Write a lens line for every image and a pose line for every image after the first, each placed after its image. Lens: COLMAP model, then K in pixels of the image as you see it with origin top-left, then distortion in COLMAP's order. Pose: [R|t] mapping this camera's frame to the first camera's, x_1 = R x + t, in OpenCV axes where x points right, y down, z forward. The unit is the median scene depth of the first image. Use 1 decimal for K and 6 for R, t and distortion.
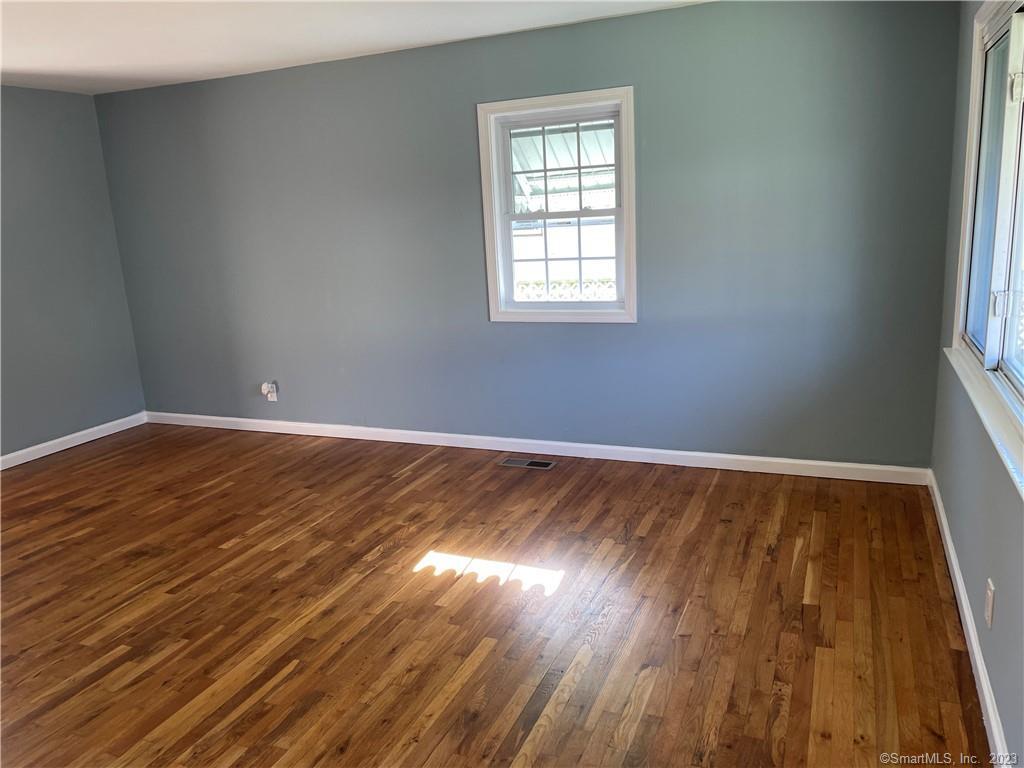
lens RADIAL K [[772.5, 0, 512.4], [0, 772.5, 380.1], [0, 0, 1]] dist [0.083386, -0.109628]
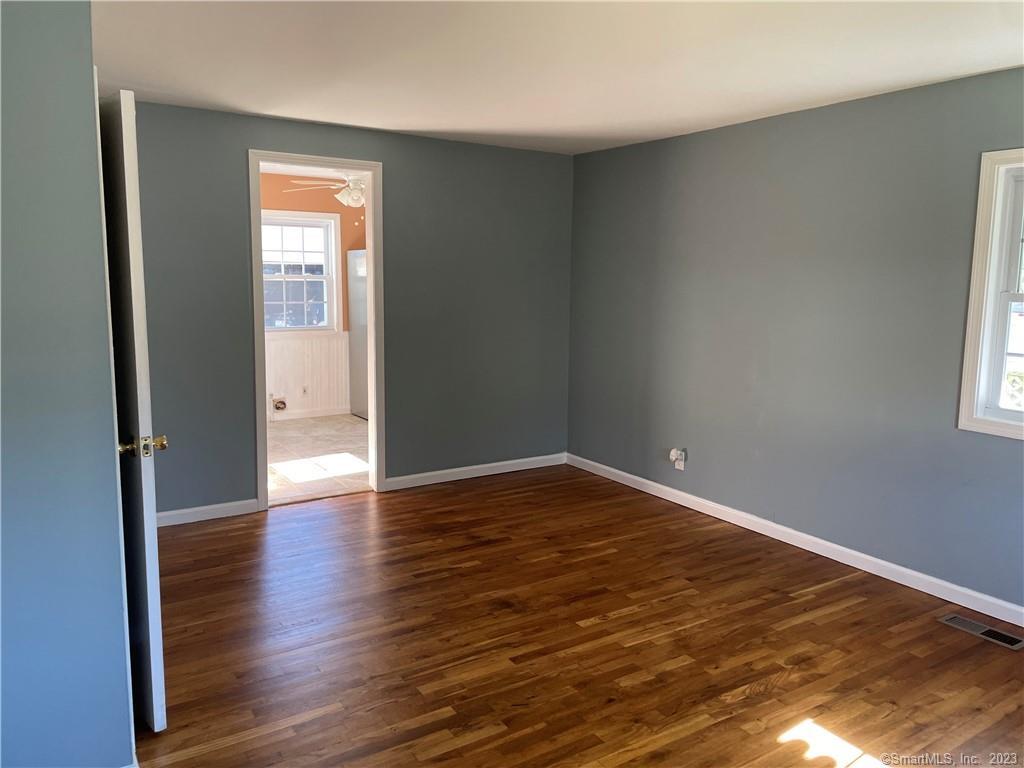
lens RADIAL K [[772.5, 0, 515.9], [0, 772.5, 369.3], [0, 0, 1]] dist [0.083386, -0.109628]
pose [[0.830254, 0.132731, -0.541350, 0.023922], [-0.177159, 0.983709, -0.030514, -0.038364], [0.528481, 0.121239, 0.840243, 0.134360]]
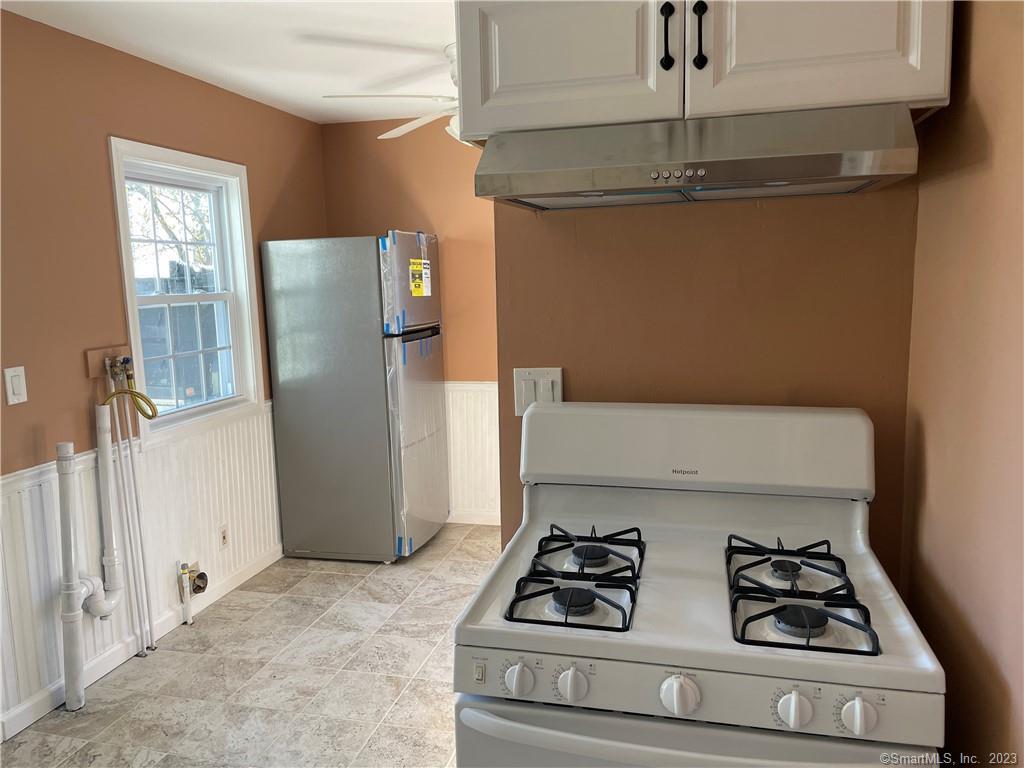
lens RADIAL K [[772.5, 0, 505.0], [0, 772.5, 387.4], [0, 0, 1]] dist [0.083386, -0.109628]
pose [[0.988186, 0.005827, 0.153149, -1.472805], [0.008146, 0.995868, -0.090451, -0.041682], [-0.153043, 0.090630, 0.984055, 0.578797]]
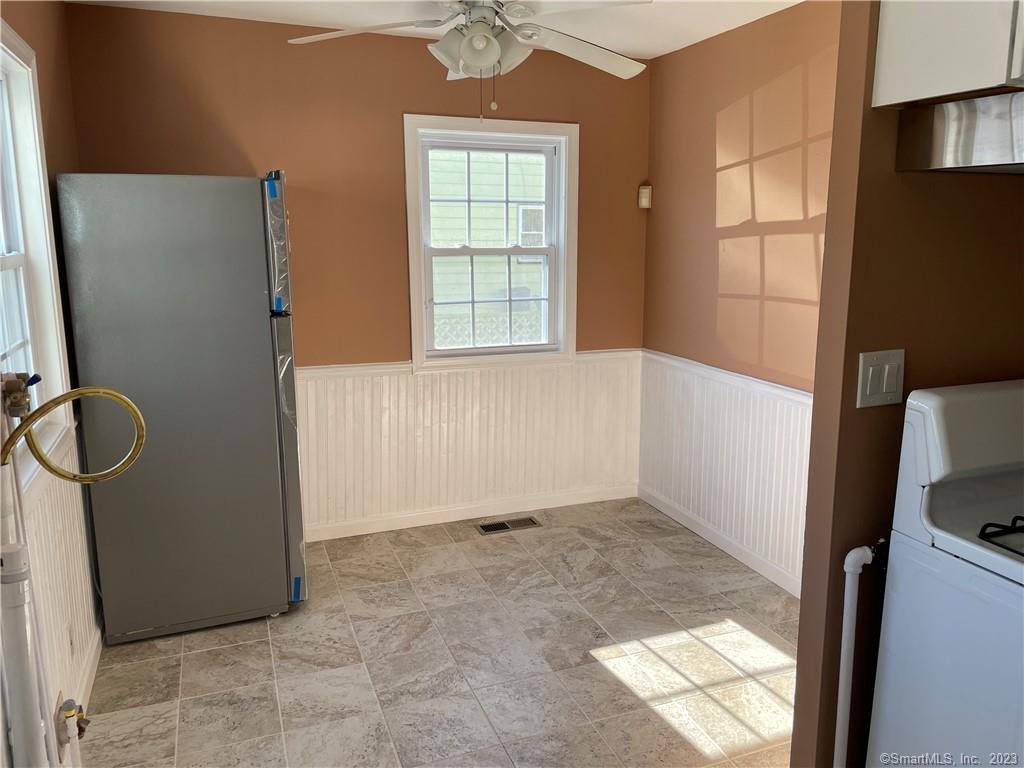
lens RADIAL K [[772.5, 0, 515.5], [0, 772.5, 375.7], [0, 0, 1]] dist [0.083386, -0.109628]
pose [[0.704373, -0.076379, 0.705708, -1.877109], [0.119644, 0.992745, -0.011972, -0.112025], [-0.699674, 0.092867, 0.708401, 0.931445]]
